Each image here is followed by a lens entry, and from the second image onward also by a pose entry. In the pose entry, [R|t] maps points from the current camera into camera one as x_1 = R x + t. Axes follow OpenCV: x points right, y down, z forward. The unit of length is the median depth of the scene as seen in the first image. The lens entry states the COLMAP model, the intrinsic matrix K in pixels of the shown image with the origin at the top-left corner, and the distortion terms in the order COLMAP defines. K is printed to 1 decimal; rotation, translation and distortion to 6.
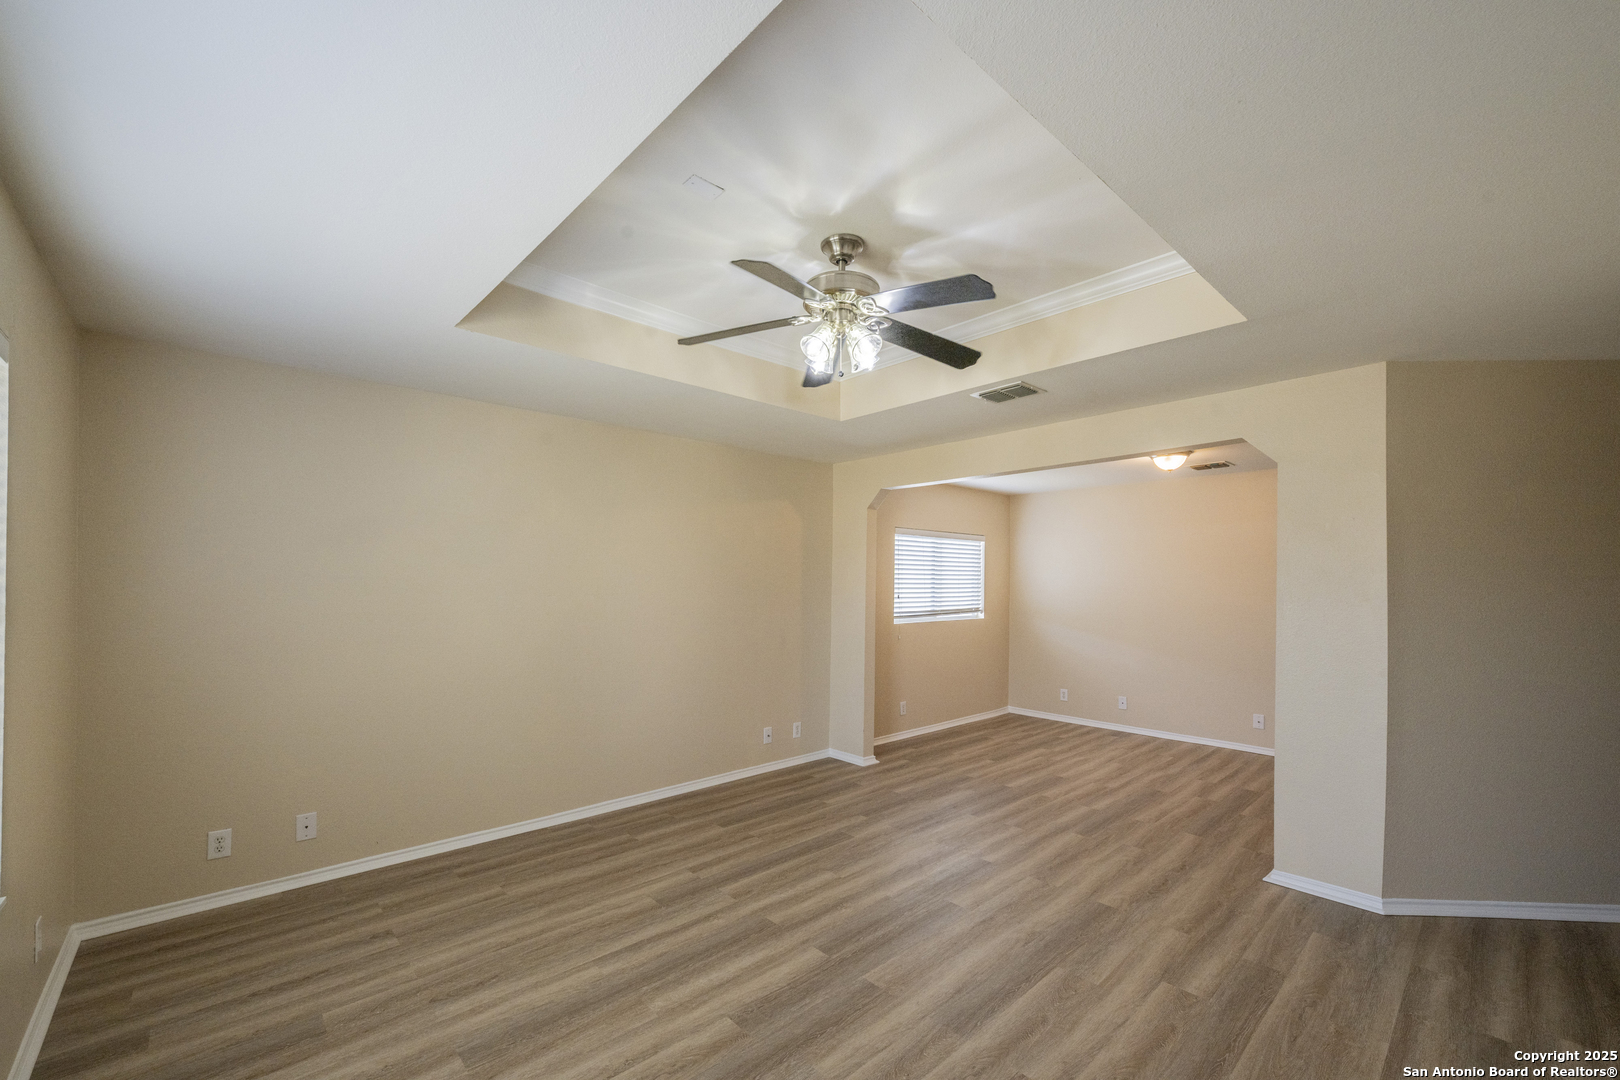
lens RADIAL K [[645.4, 0, 806.6], [0, 645.4, 573.9], [0, 0, 1]] dist [0.001389, -0.000062]
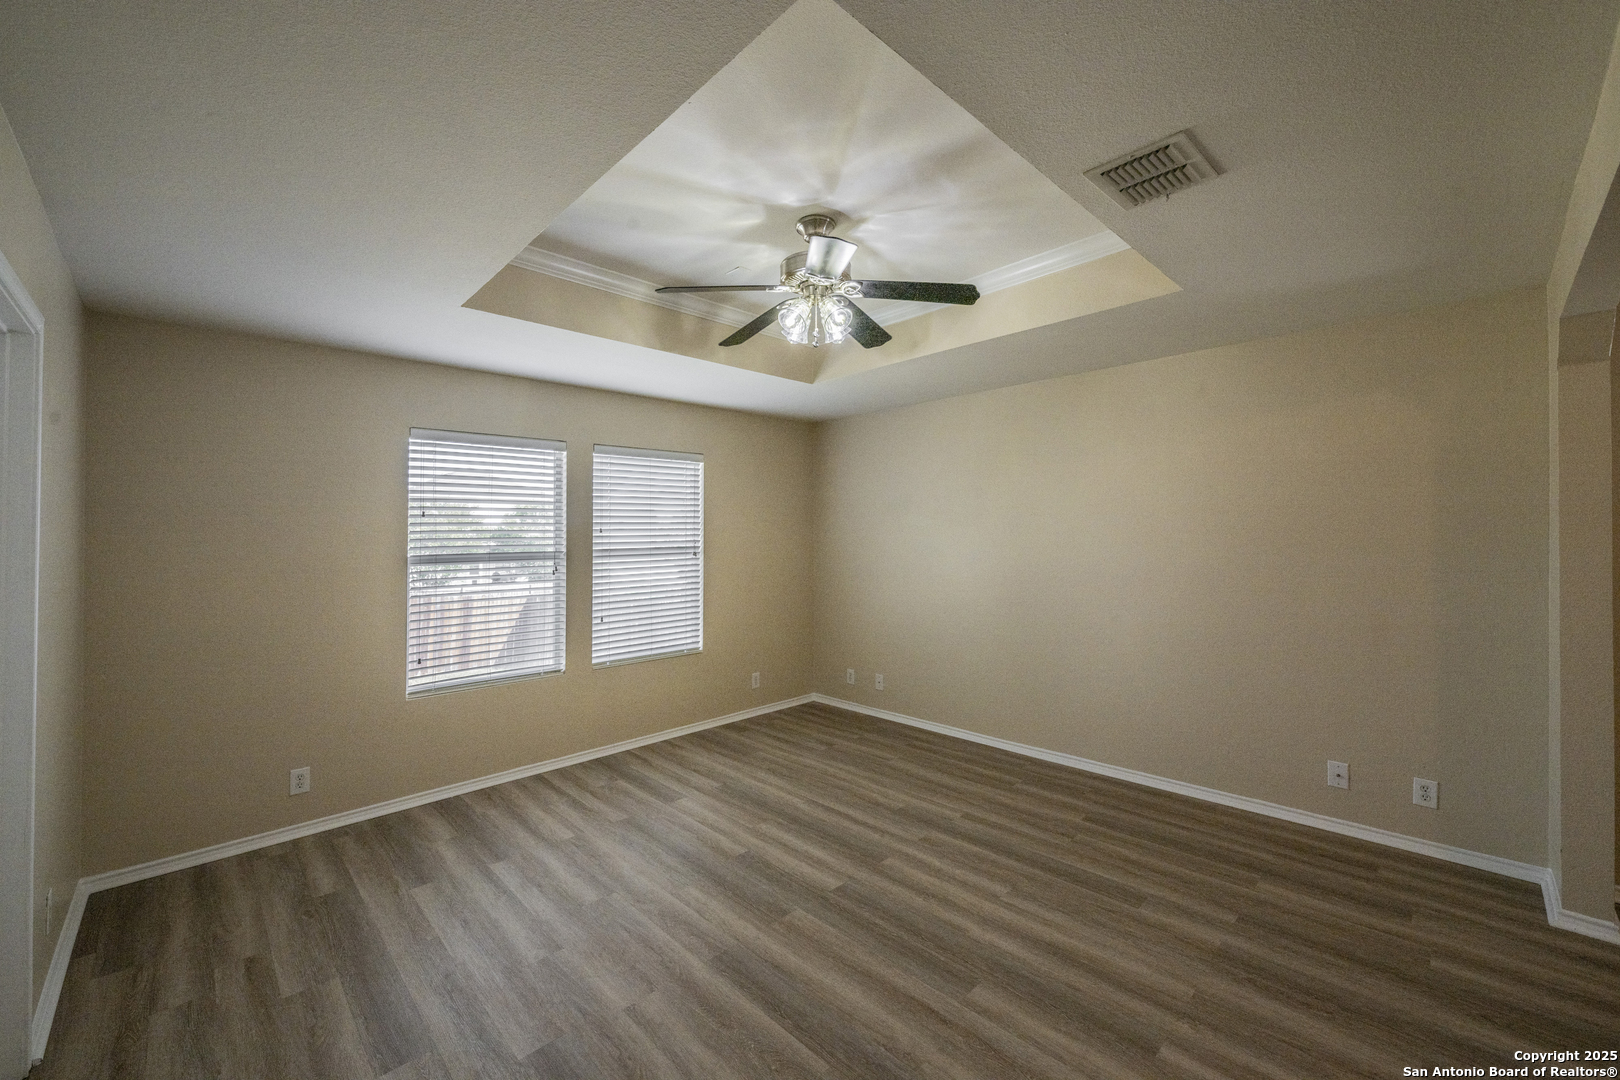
lens RADIAL K [[642.9, 0, 811.2], [0, 642.9, 549.6], [0, 0, 1]] dist [0.001689, -0.000074]
pose [[0.029368, 0.015527, -0.999448, 0.905329], [0.029729, 0.999423, 0.016400, 0.012289], [0.999126, -0.030194, 0.028890, 0.801910]]
